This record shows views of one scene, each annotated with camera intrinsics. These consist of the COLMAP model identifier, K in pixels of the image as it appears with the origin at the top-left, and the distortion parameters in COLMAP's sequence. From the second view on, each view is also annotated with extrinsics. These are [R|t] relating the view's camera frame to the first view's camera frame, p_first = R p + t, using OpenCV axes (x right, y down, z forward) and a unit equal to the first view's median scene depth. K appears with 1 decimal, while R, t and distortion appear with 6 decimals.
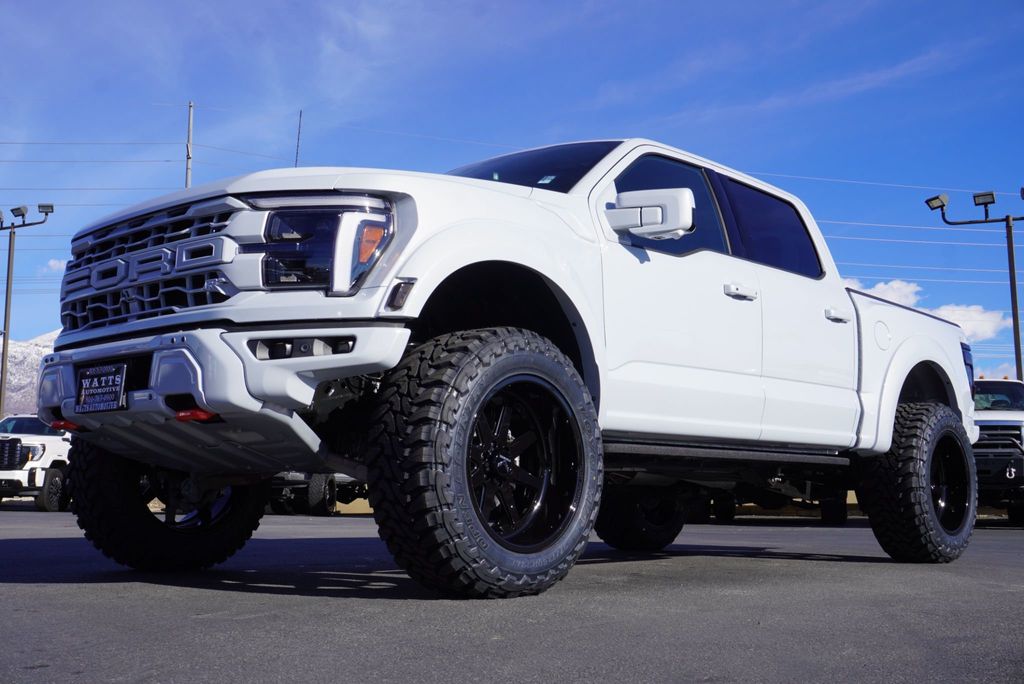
lens RADIAL K [[1175.3, 0, 511.8], [0, 1175.3, 325.4], [0, 0, 1]] dist [0.006955, 0.000000]
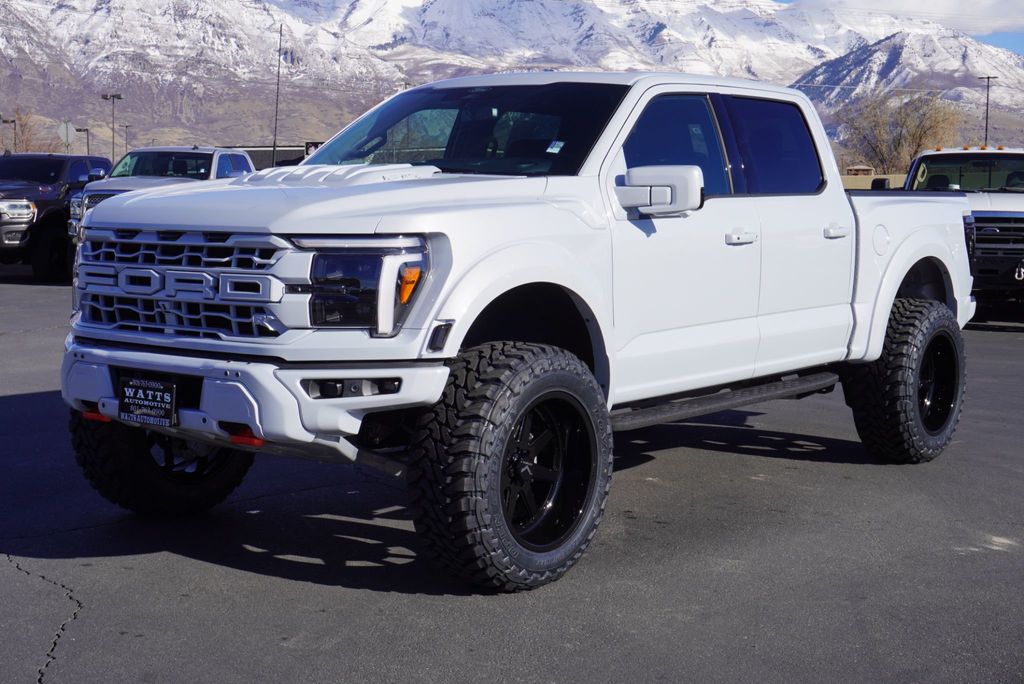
lens RADIAL K [[1537.3, 0, 513.7], [0, 1537.3, 345.2], [0, 0, 1]] dist [0.032109, 0.000000]
pose [[0.997565, -0.002088, 0.069710, -0.117939], [-0.015059, 0.969526, 0.244527, -0.342976], [-0.068097, -0.244981, 0.967133, -0.355785]]
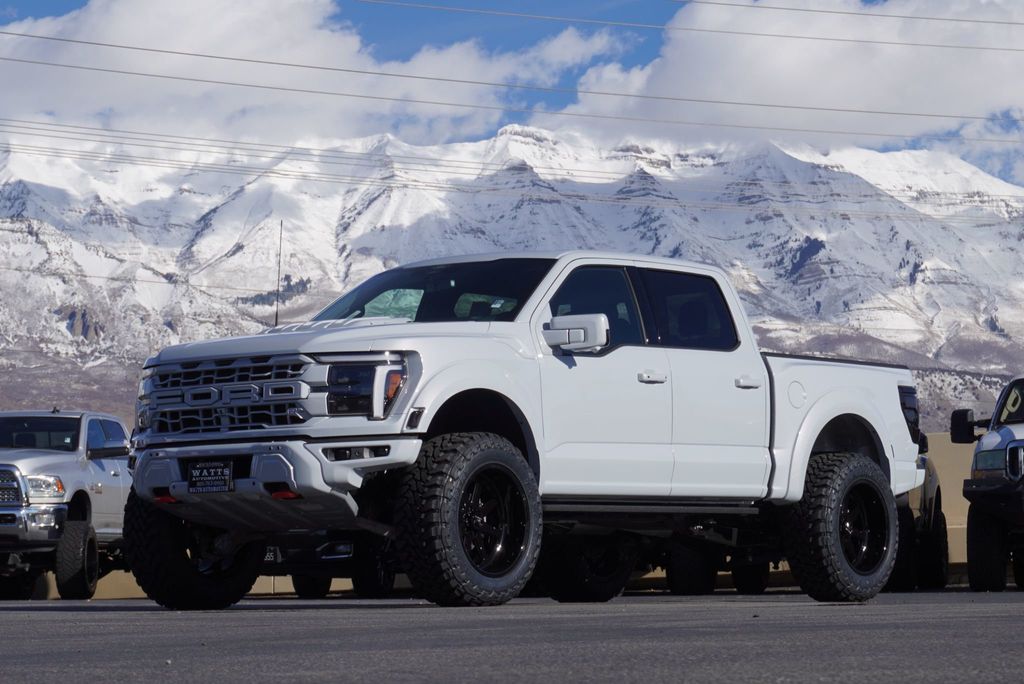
lens RADIAL K [[3150.0, 0, 508.7], [0, 3150.0, 341.5], [0, 0, 1]] dist [0.180493, 0.000000]
pose [[0.997886, -0.014548, 0.063342, -0.223430], [0.010057, 0.997450, 0.070652, -0.406719], [-0.064208, -0.069866, 0.995488, -3.082076]]
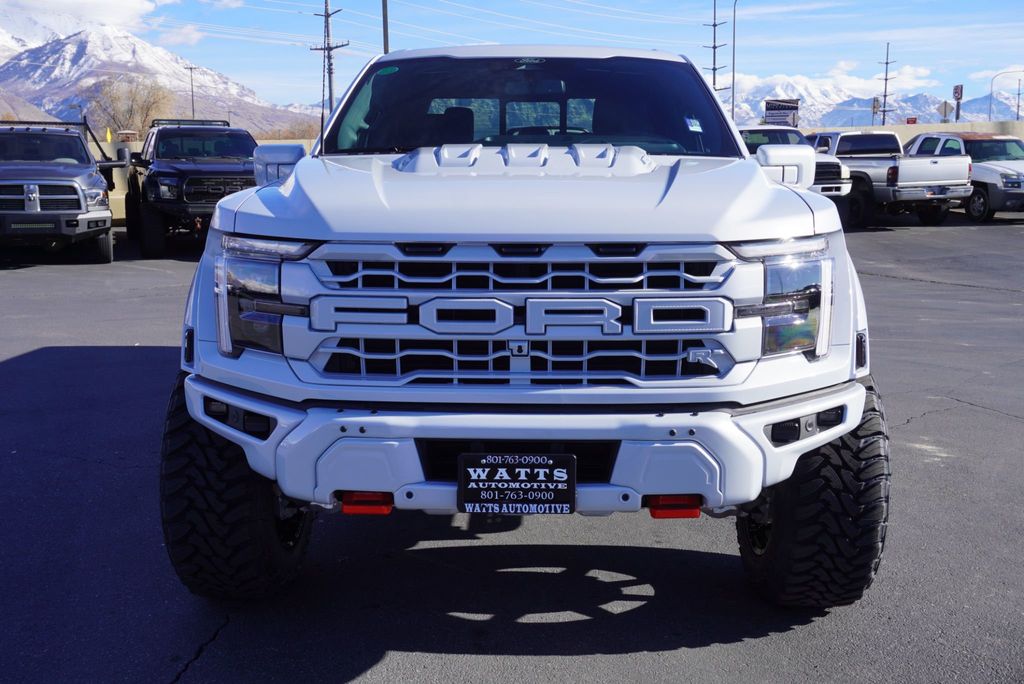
lens RADIAL K [[1017.0, 0, 514.1], [0, 1017.0, 344.1], [0, 0, 1]] dist [0.005321, 0.000000]
pose [[0.745284, -0.124794, 0.654964, -0.778557], [-0.099355, 0.950573, 0.294174, -0.227341], [-0.659303, -0.284318, 0.696048, 0.574222]]
